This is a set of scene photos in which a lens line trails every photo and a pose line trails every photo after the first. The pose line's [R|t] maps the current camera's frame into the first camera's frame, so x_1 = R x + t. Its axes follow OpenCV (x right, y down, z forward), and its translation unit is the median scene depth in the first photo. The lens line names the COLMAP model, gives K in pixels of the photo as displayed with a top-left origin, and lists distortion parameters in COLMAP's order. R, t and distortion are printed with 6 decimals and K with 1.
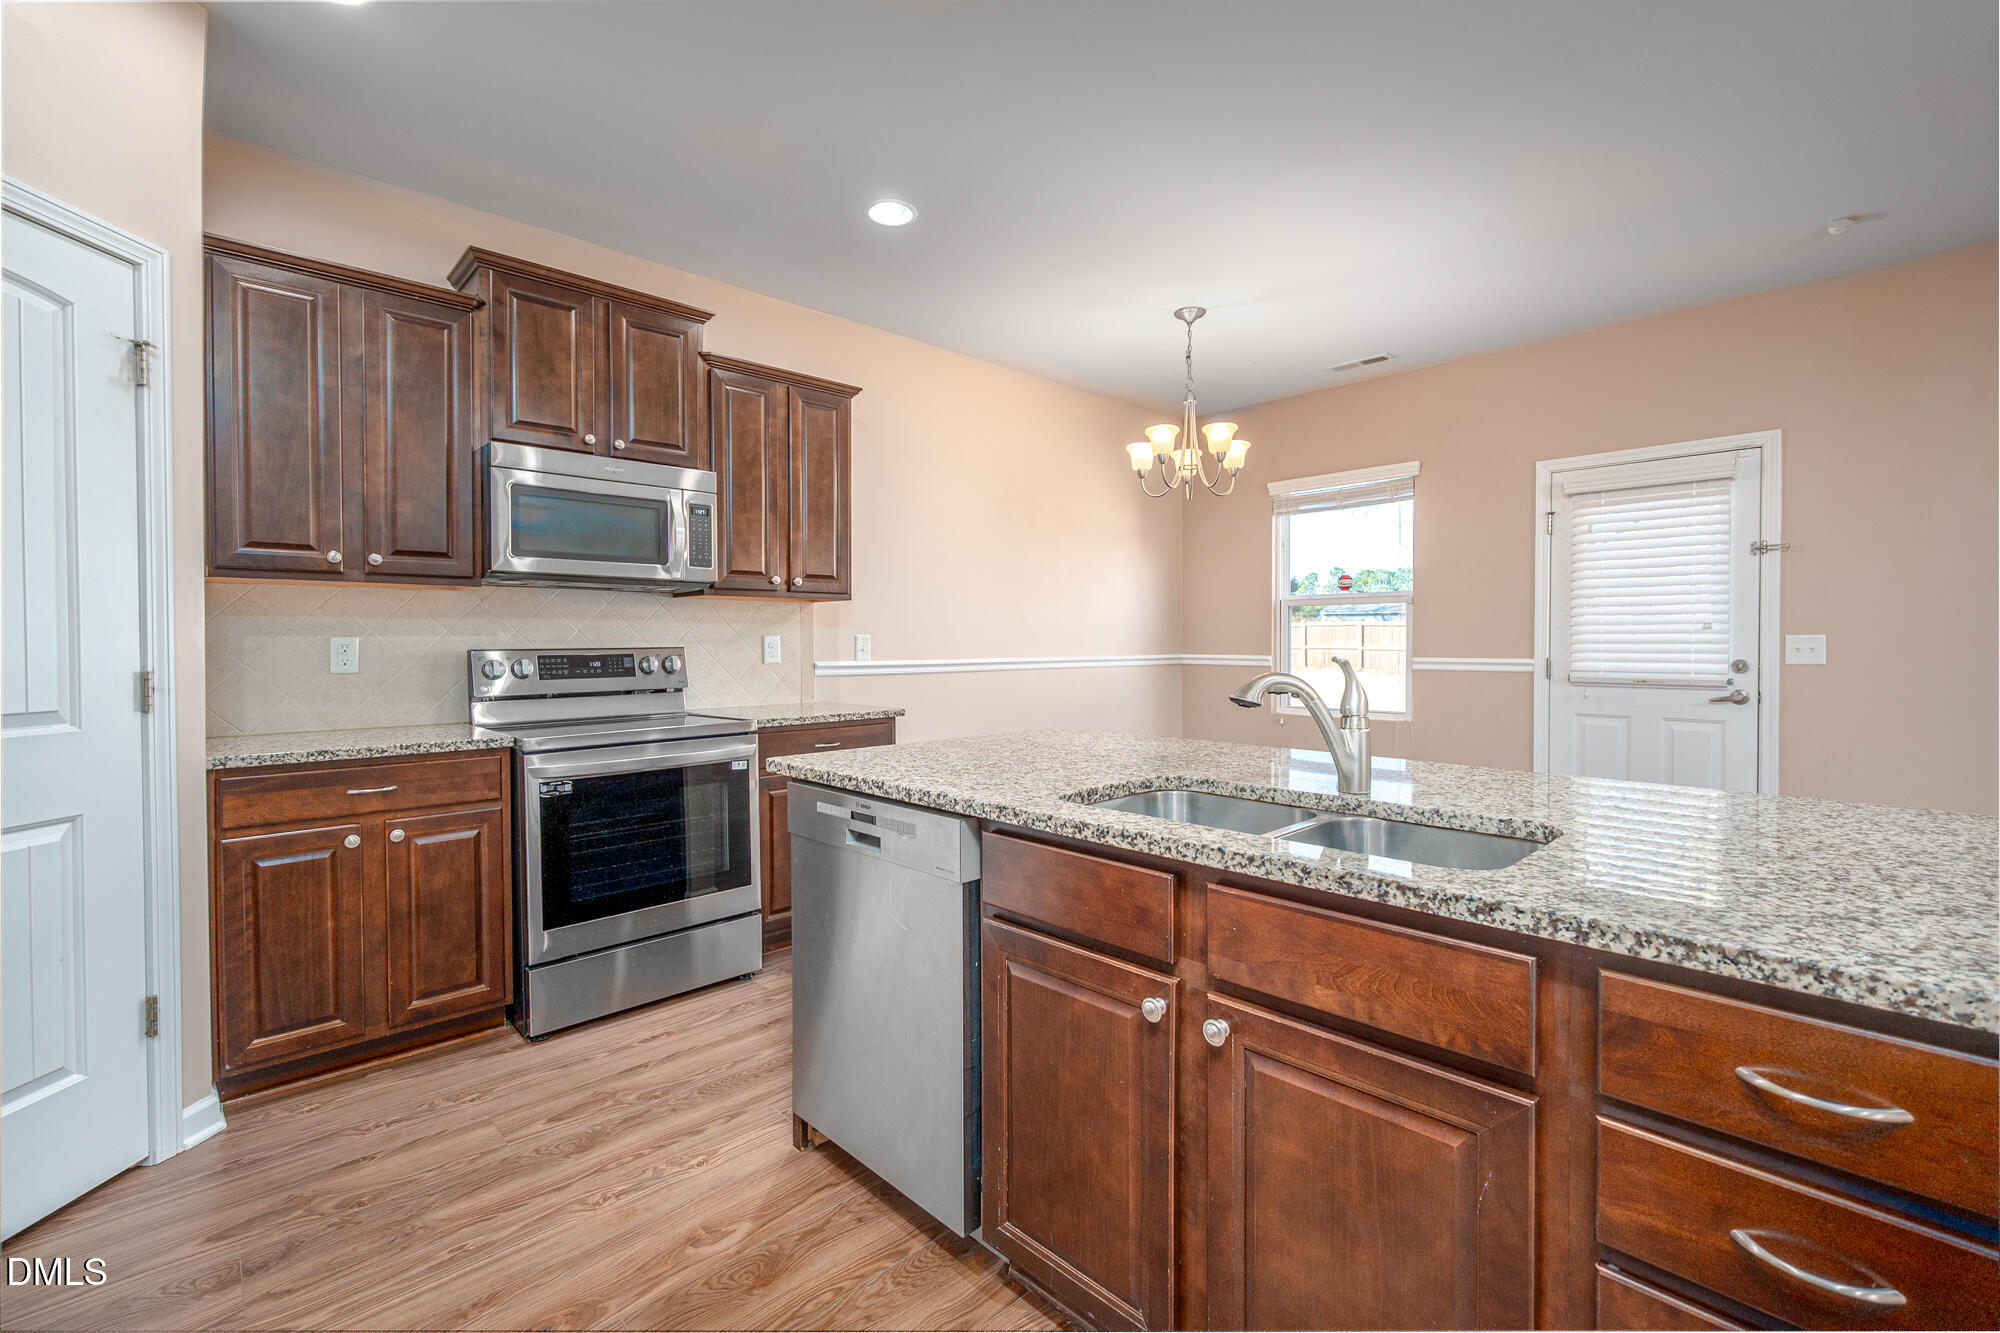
lens RADIAL K [[867.1, 0, 996.7], [0, 867.1, 653.9], [0, 0, 1]] dist [-0.000113, 0.000045]
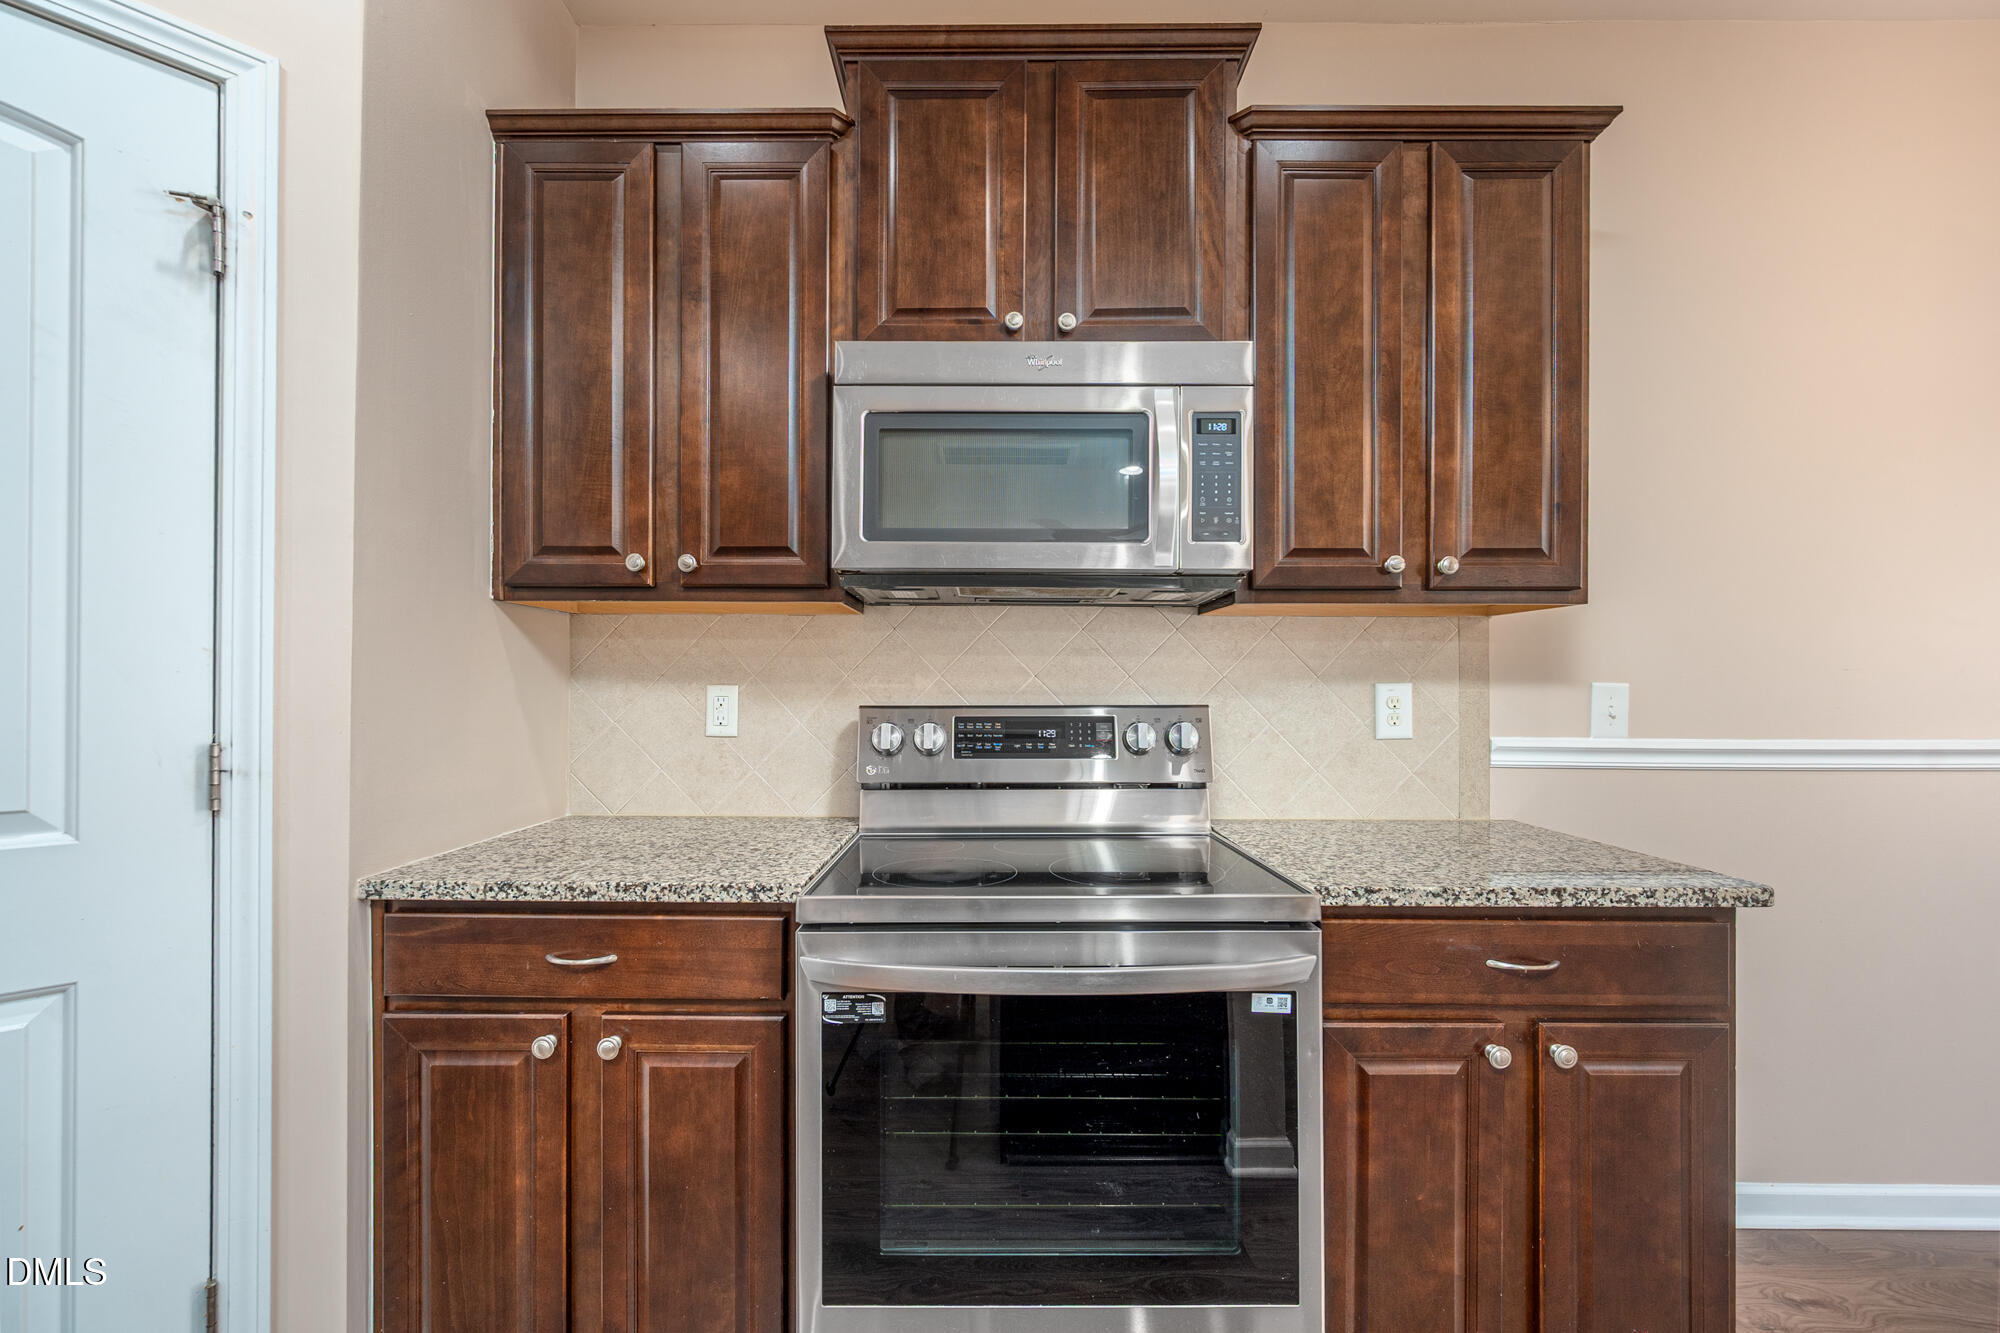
lens RADIAL K [[827.7, 0, 977.8], [0, 827.7, 686.6], [0, 0, 1]] dist [-0.001207, 0.000004]
pose [[0.720336, 0.006817, -0.693592, -0.177297], [-0.015473, 0.999861, -0.006242, -0.022508], [0.693453, 0.015228, 0.720341, 0.867189]]
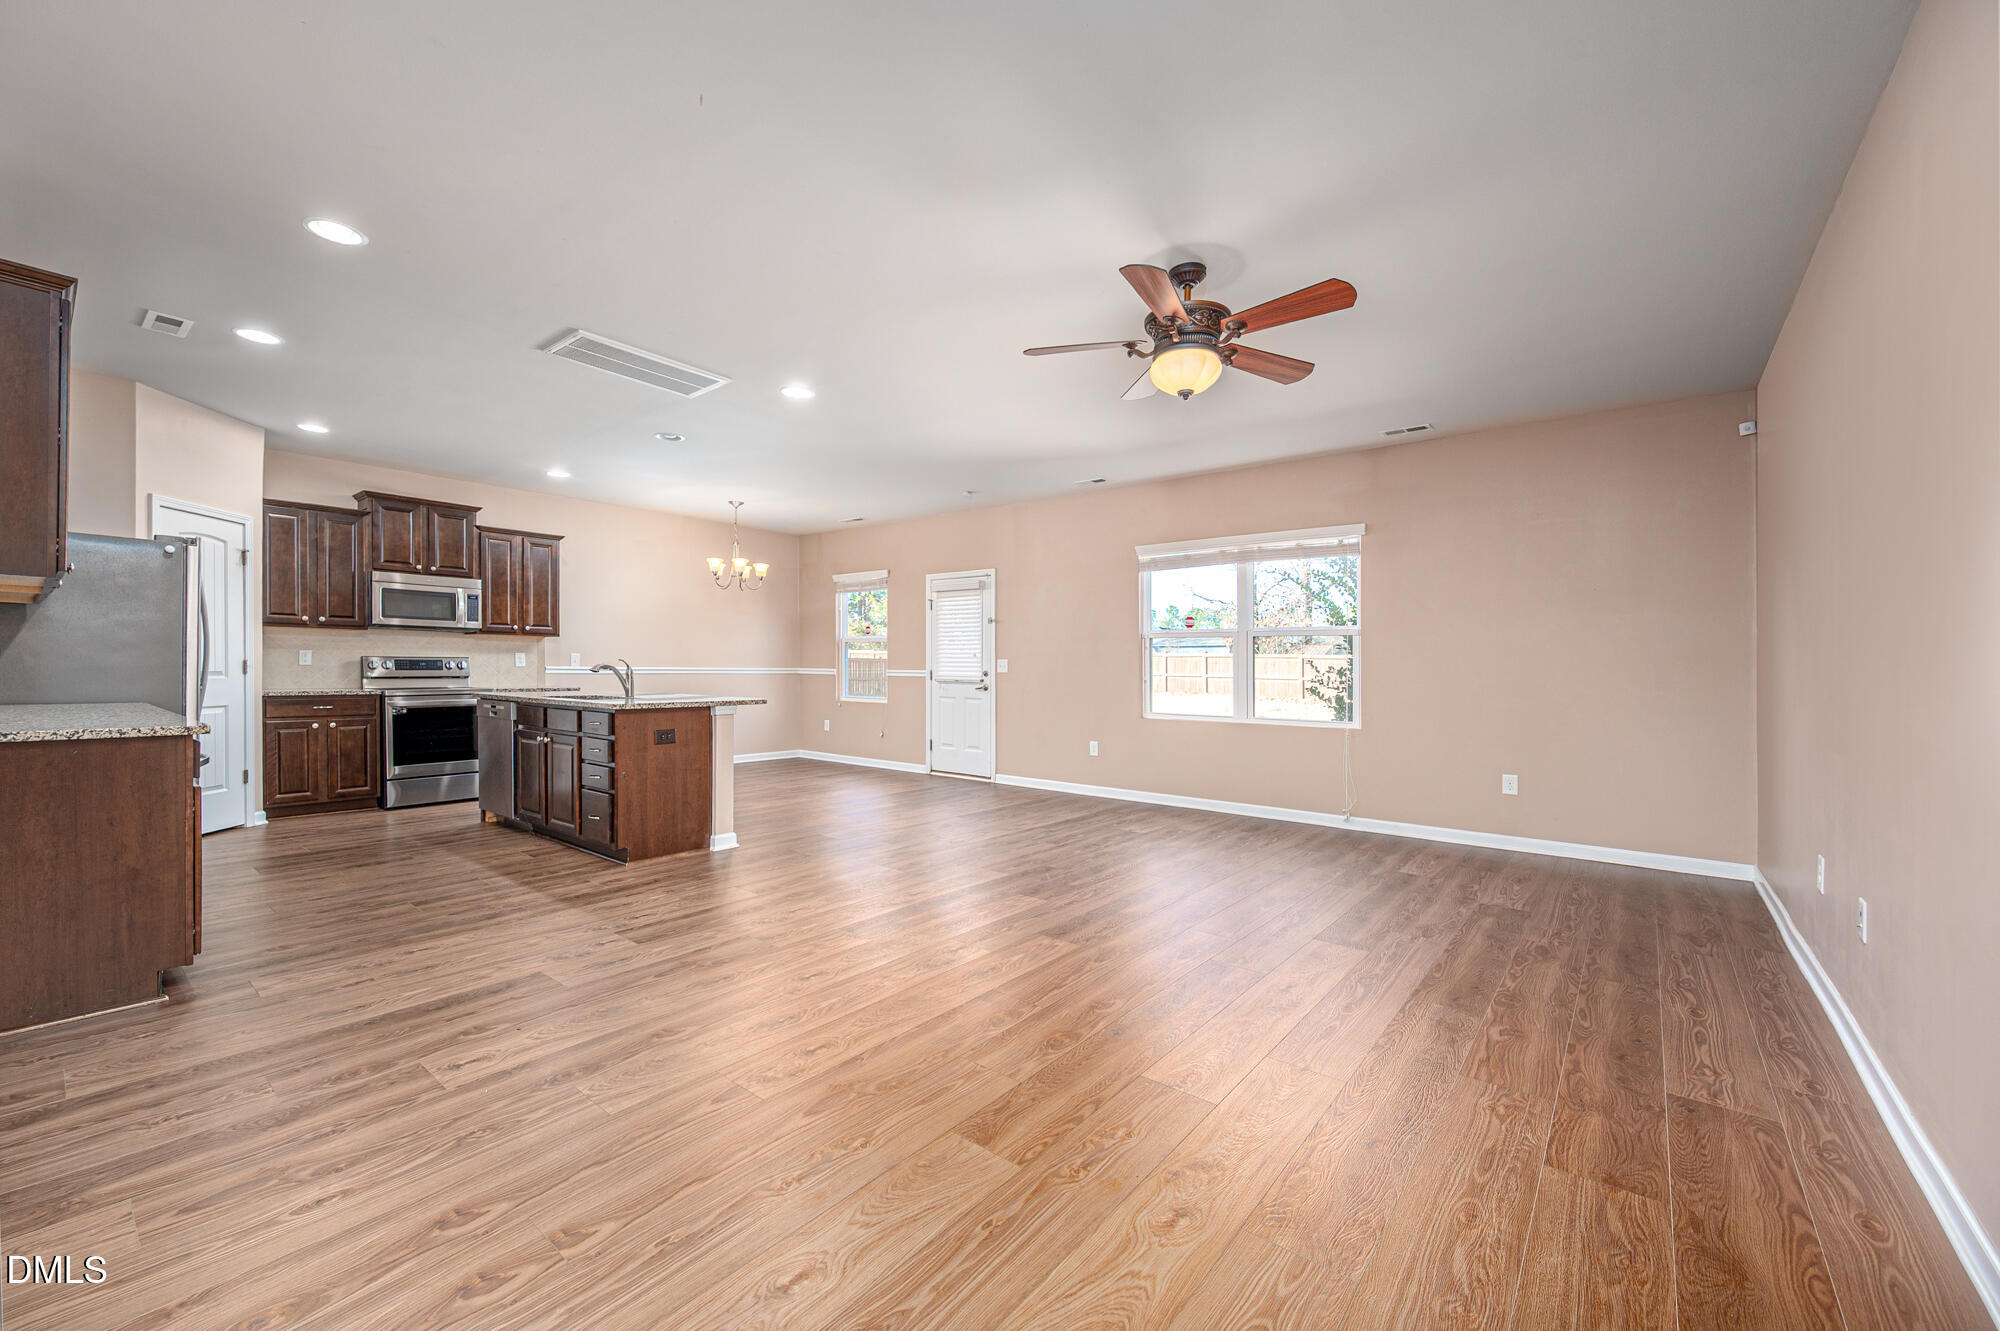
lens RADIAL K [[792.2, 0, 979.3], [0, 792.2, 685.3], [0, 0, 1]] dist [0.000988, -0.000039]
pose [[0.992973, 0.010261, 0.117892, 1.097077], [-0.011254, 0.999907, 0.007753, 0.052162], [-0.117801, -0.009025, 0.992996, -1.826202]]
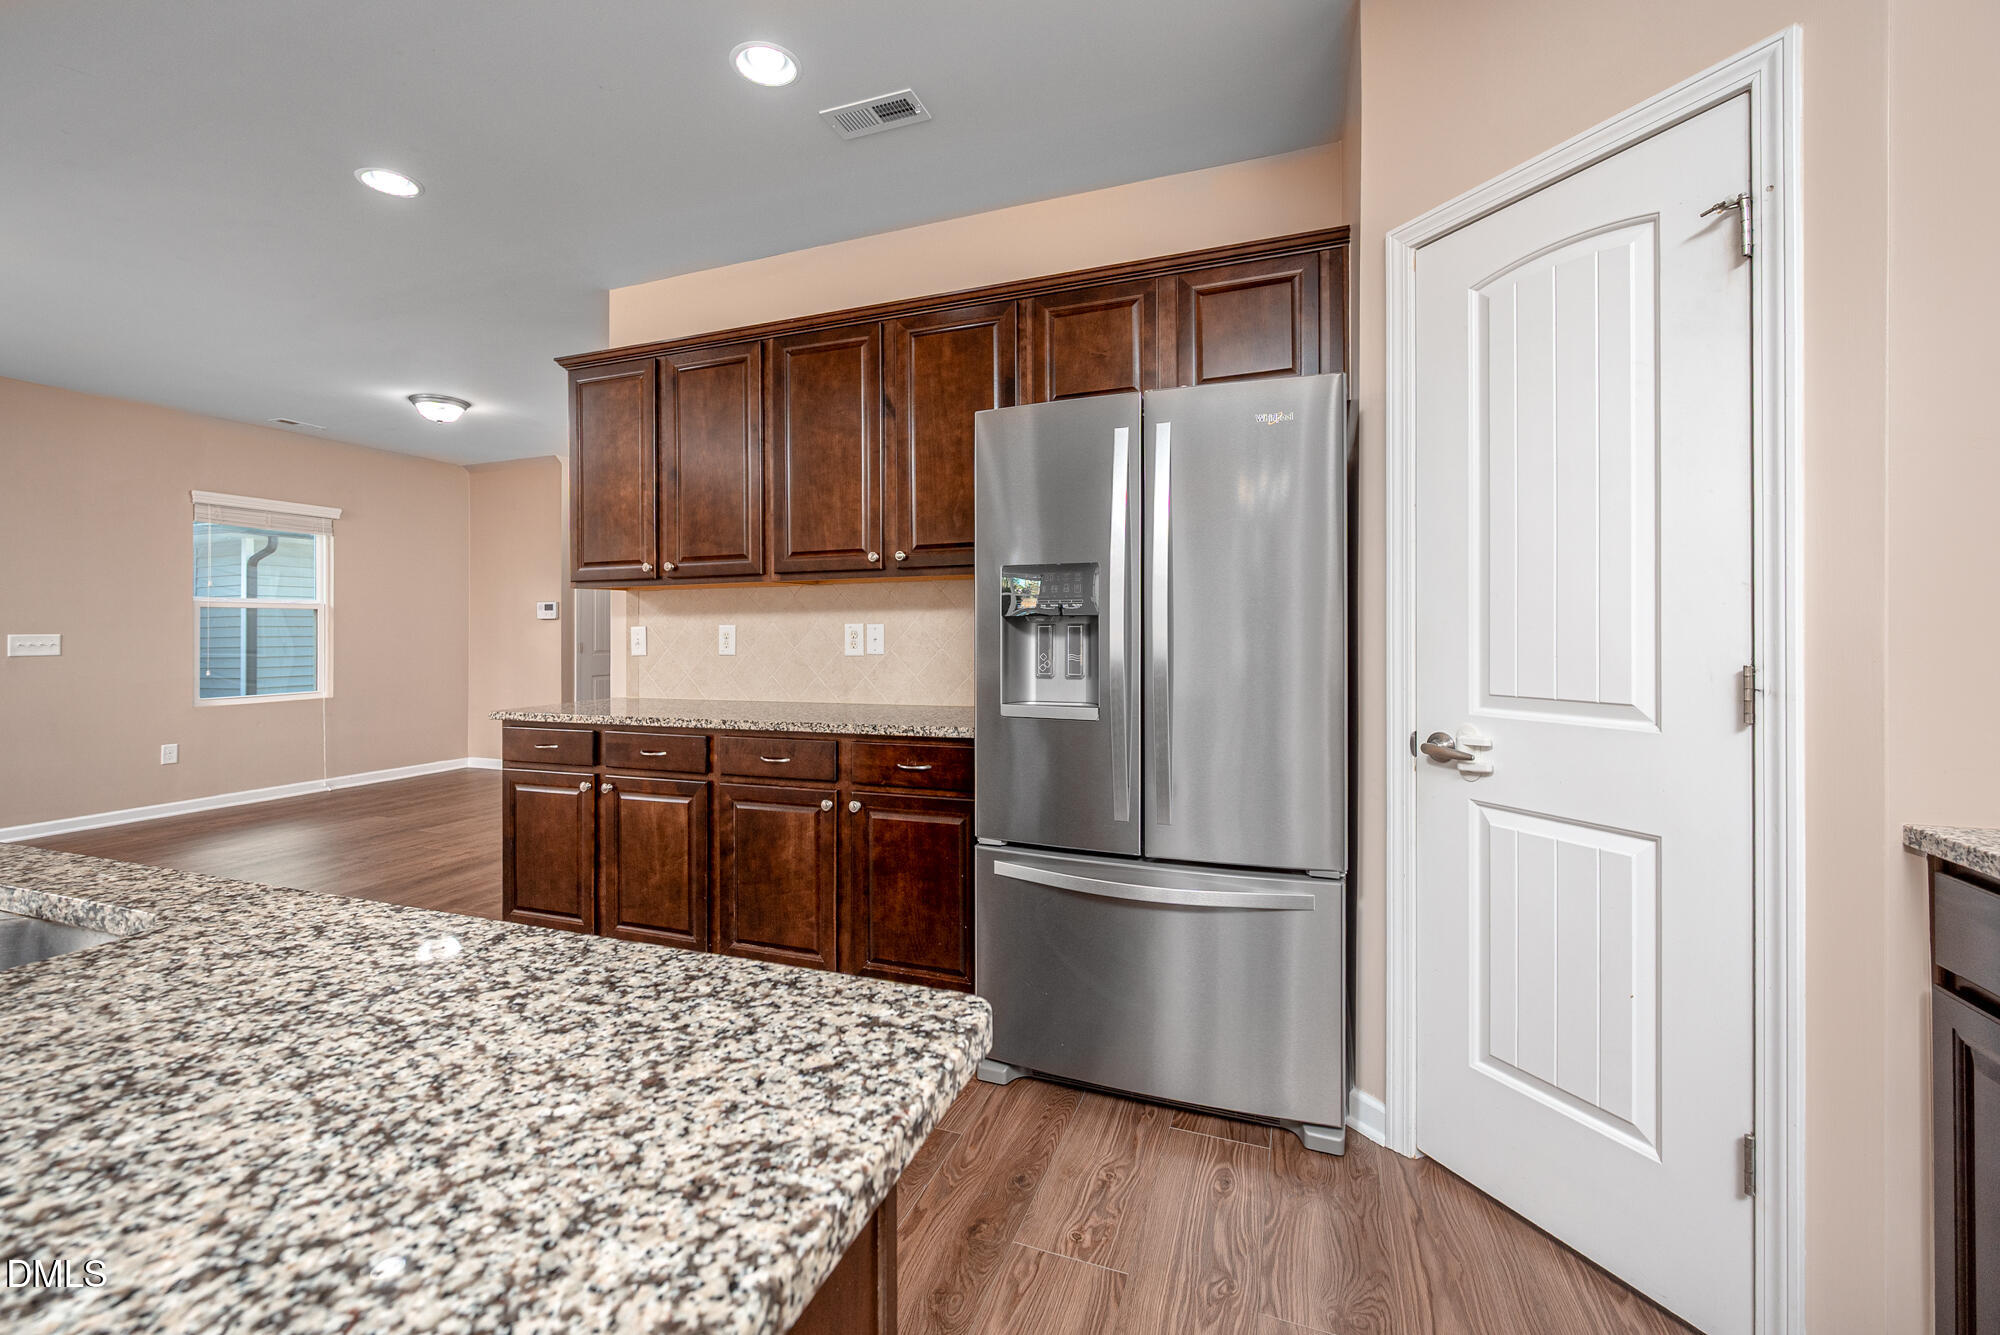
lens RADIAL K [[814.6, 0, 995.4], [0, 814.6, 625.8], [0, 0, 1]] dist [-0.002841, -0.000166]
pose [[-0.897524, 0.005359, -0.440934, -0.137447], [0.002462, 0.999971, 0.007143, -0.016763], [0.440960, 0.005325, -0.897511, 1.199913]]
